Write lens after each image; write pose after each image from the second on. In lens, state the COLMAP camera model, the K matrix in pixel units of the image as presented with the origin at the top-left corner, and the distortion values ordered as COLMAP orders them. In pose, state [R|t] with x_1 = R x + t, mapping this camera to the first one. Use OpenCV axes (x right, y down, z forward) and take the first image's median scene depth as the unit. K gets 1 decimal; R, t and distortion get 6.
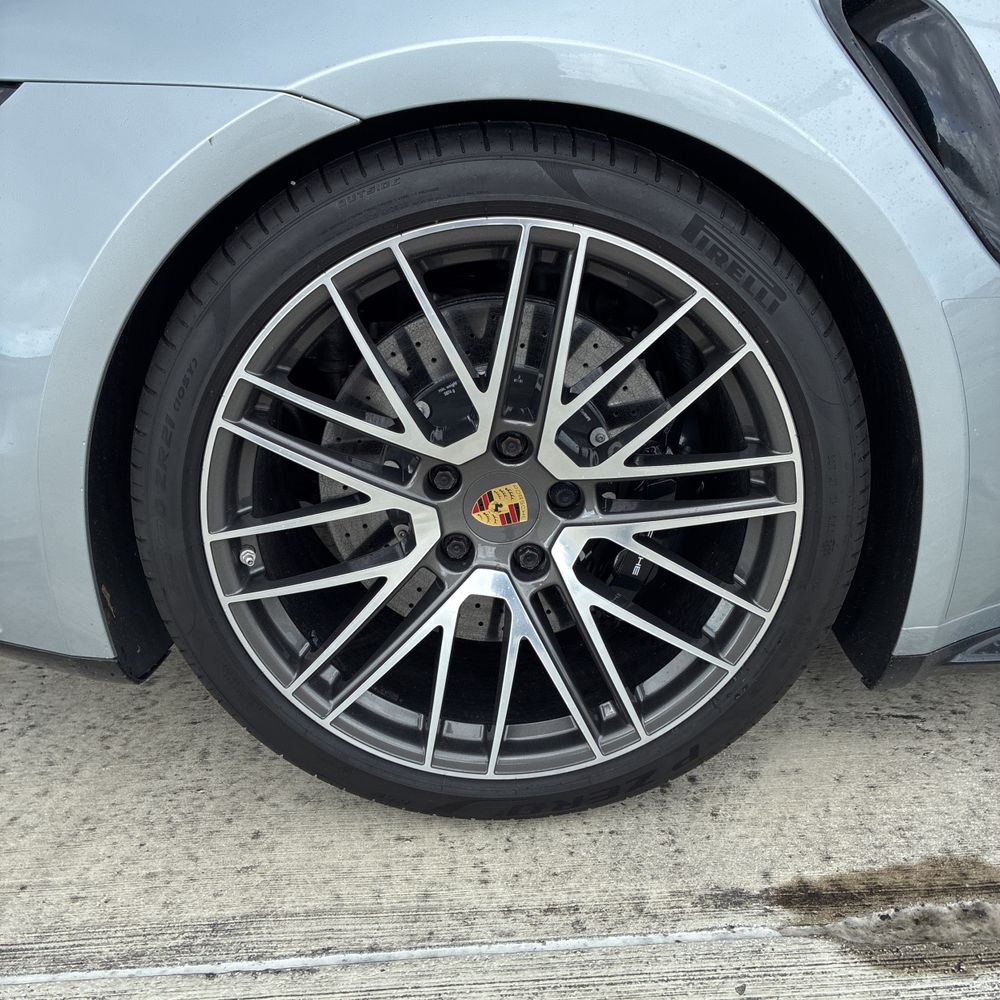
lens RADIAL K [[1017.3, 0, 488.2], [0, 1017.3, 499.9], [0, 0, 1]] dist [0.021311, 0.000000]
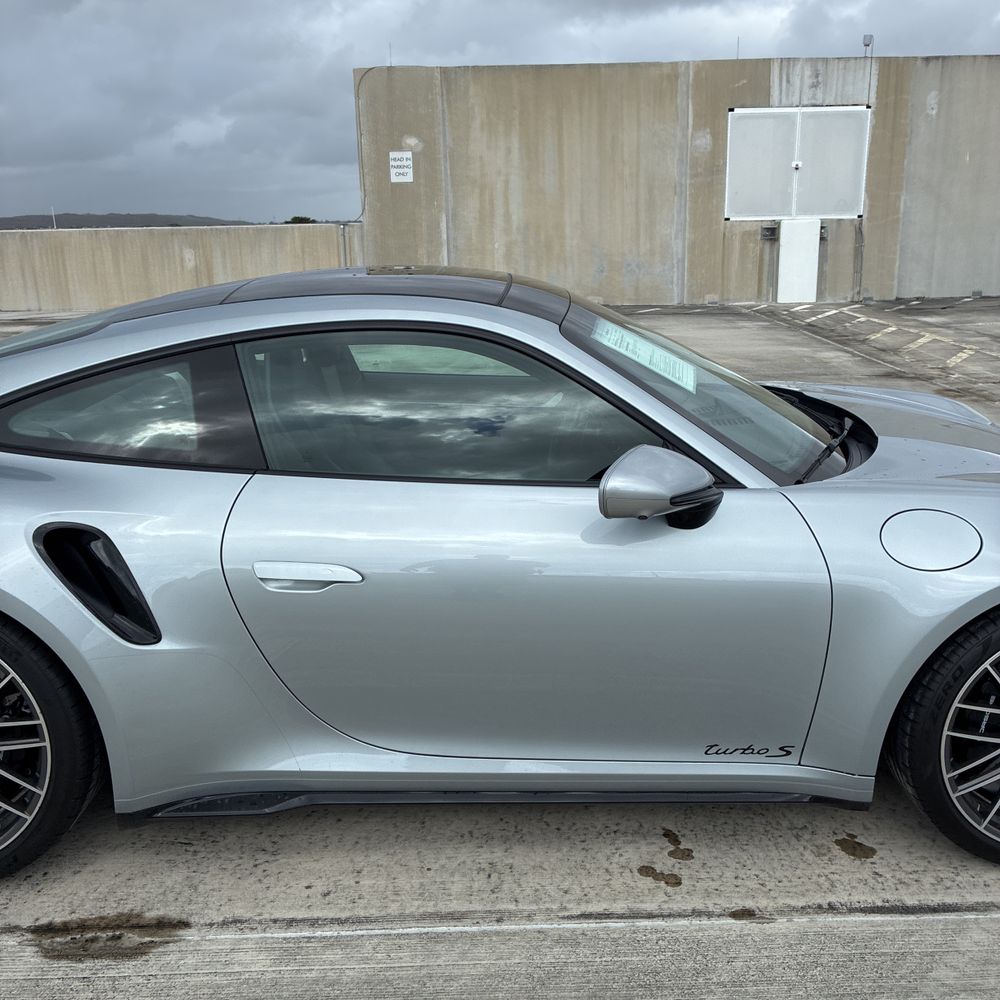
lens RADIAL K [[1017.3, 0, 506.3], [0, 1017.3, 510.3], [0, 0, 1]] dist [0.021311, 0.000000]
pose [[0.999349, 0.033738, 0.012766, 1.212643], [-0.032243, 0.994135, -0.103228, -0.288754], [-0.016174, 0.102749, 0.994576, -1.225535]]
